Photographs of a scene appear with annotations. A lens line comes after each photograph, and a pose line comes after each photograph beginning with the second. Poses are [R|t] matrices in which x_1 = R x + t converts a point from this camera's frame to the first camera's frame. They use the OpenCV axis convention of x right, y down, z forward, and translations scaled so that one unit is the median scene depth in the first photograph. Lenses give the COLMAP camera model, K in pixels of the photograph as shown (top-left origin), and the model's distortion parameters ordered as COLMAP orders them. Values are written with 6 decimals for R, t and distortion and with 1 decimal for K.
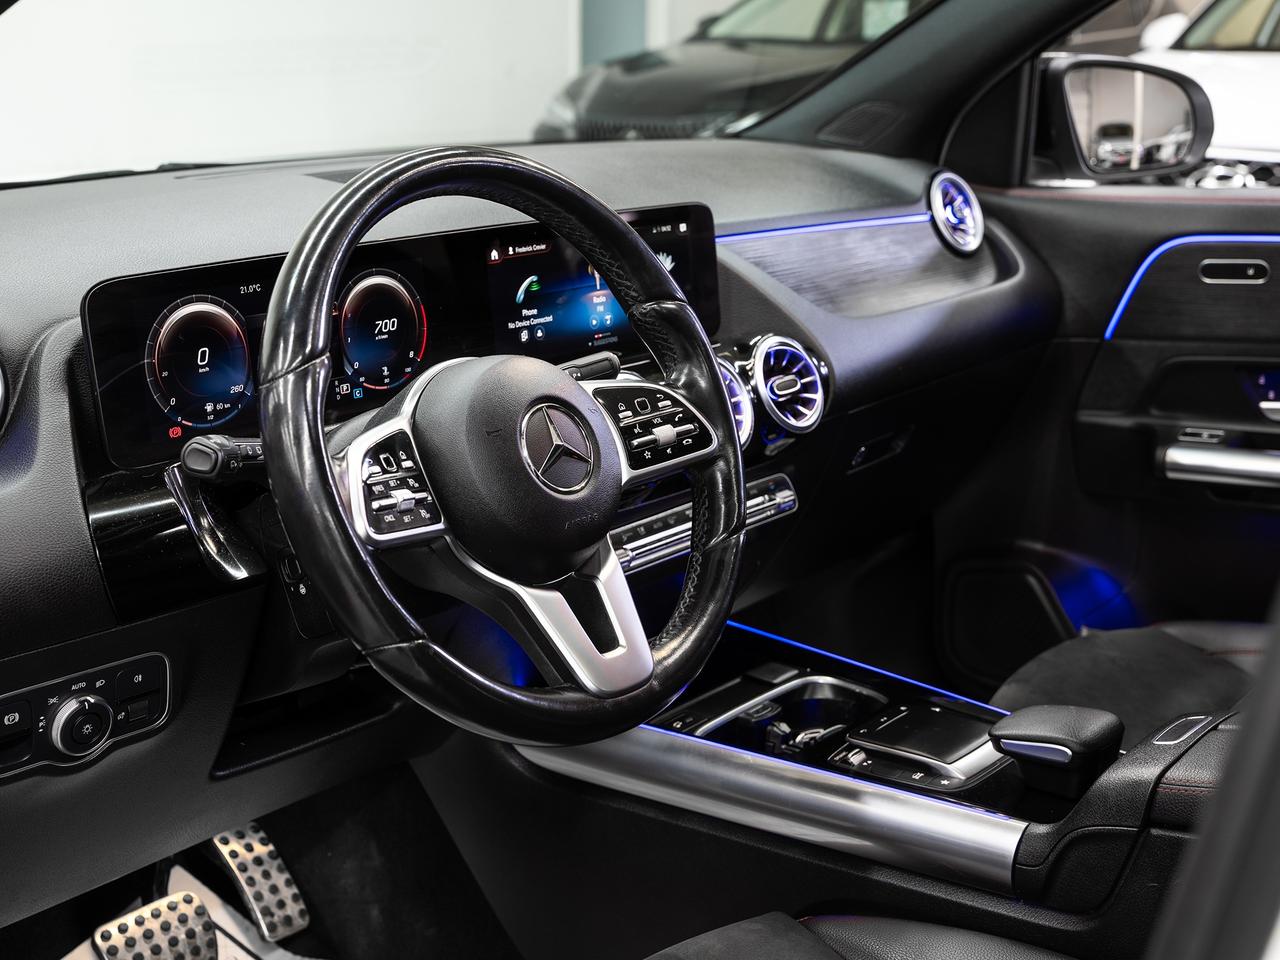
lens RADIAL K [[1790.1, 0, 640.0], [0, 1790.1, 480.0], [0, 0, 1]] dist [-0.267122, 0.018964]
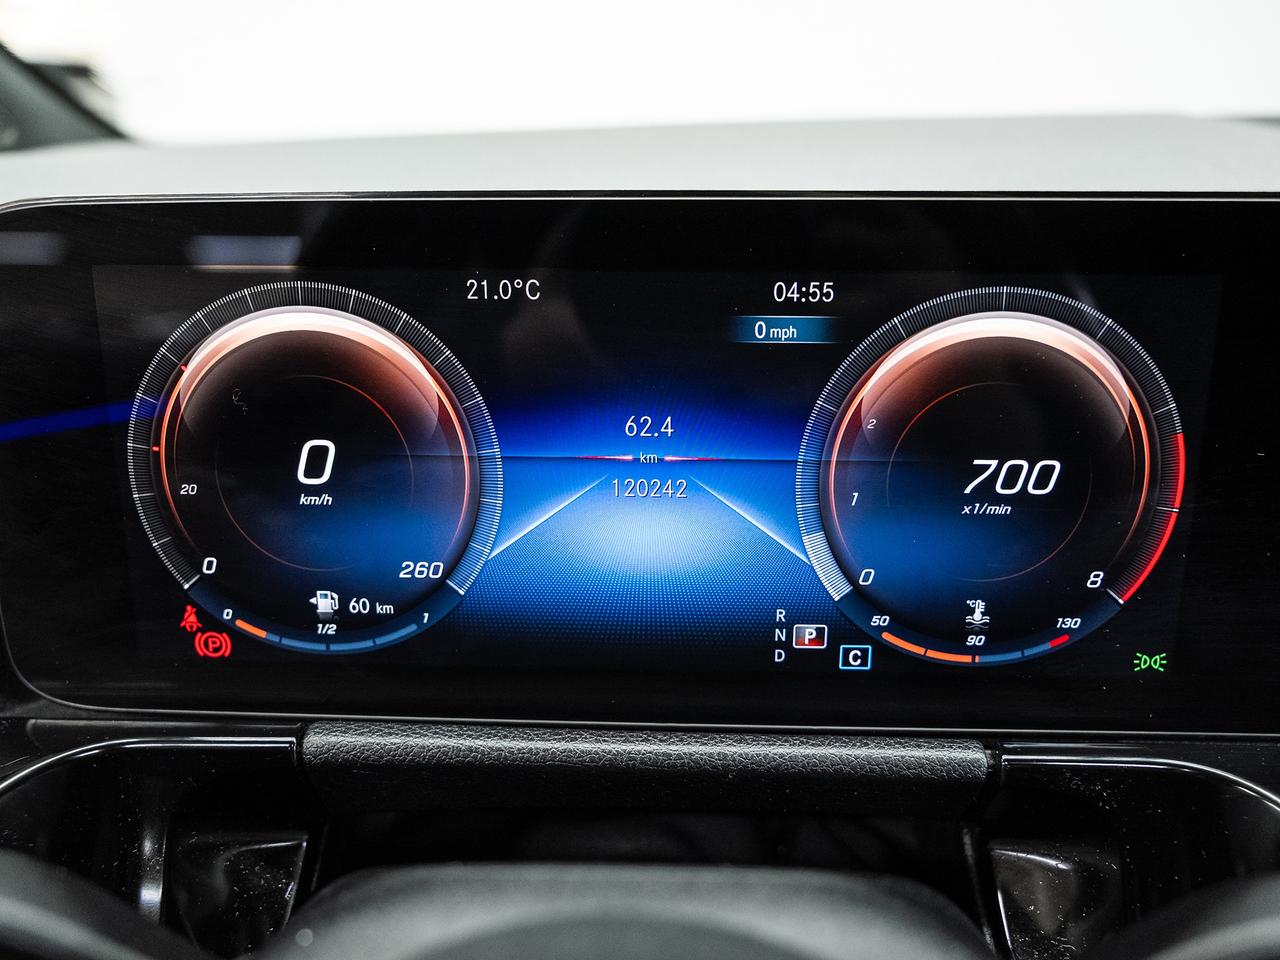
lens RADIAL K [[891.6, 0, 640.0], [0, 891.6, 480.0], [0, 0, 1]] dist [-0.003706, -0.000019]
pose [[0.633740, 0.251973, -0.731357, -0.075093], [-0.198501, 0.966774, 0.161075, -0.106709], [0.747644, 0.043096, 0.662700, 0.915462]]
